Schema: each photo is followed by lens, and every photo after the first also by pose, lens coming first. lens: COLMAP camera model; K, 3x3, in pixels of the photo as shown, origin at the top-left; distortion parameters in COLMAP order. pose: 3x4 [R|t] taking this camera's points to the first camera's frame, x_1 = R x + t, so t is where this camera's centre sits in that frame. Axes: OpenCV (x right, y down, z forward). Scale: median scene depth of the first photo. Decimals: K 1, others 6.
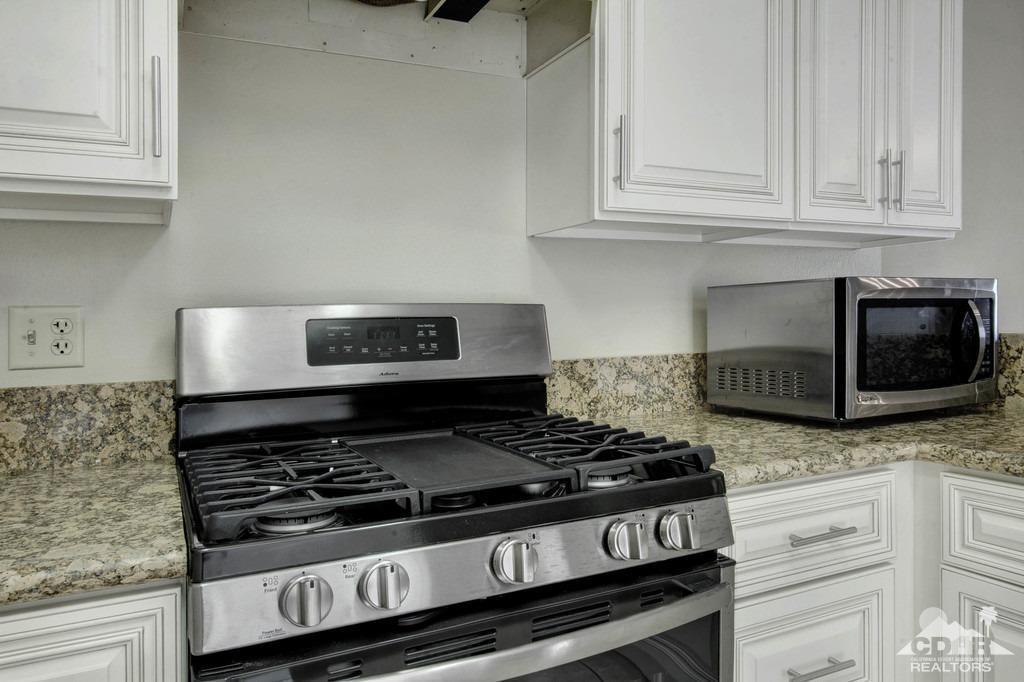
lens RADIAL K [[727.3, 0, 523.3], [0, 727.3, 299.6], [0, 0, 1]] dist [0.011482, 0.003048]
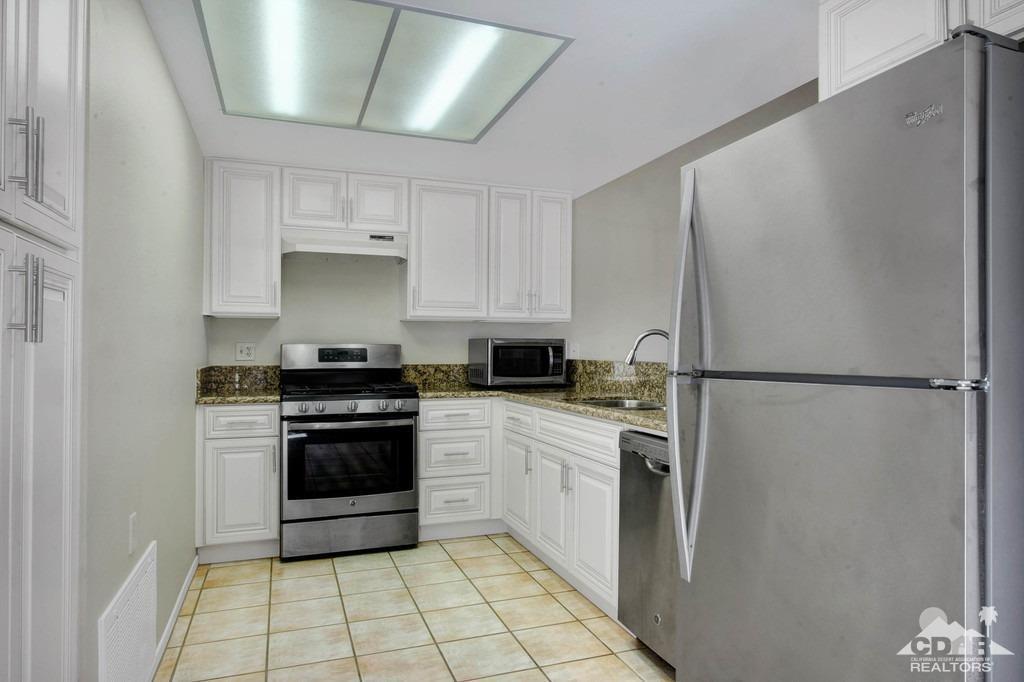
lens RADIAL K [[648.0, 0, 511.0], [0, 648.0, 345.6], [0, 0, 1]] dist [-0.006362, 0.007997]
pose [[0.991481, 0.025507, -0.127727, 0.864689], [-0.021653, 0.999270, 0.031476, -0.087636], [0.128437, -0.028442, 0.991310, -1.645162]]
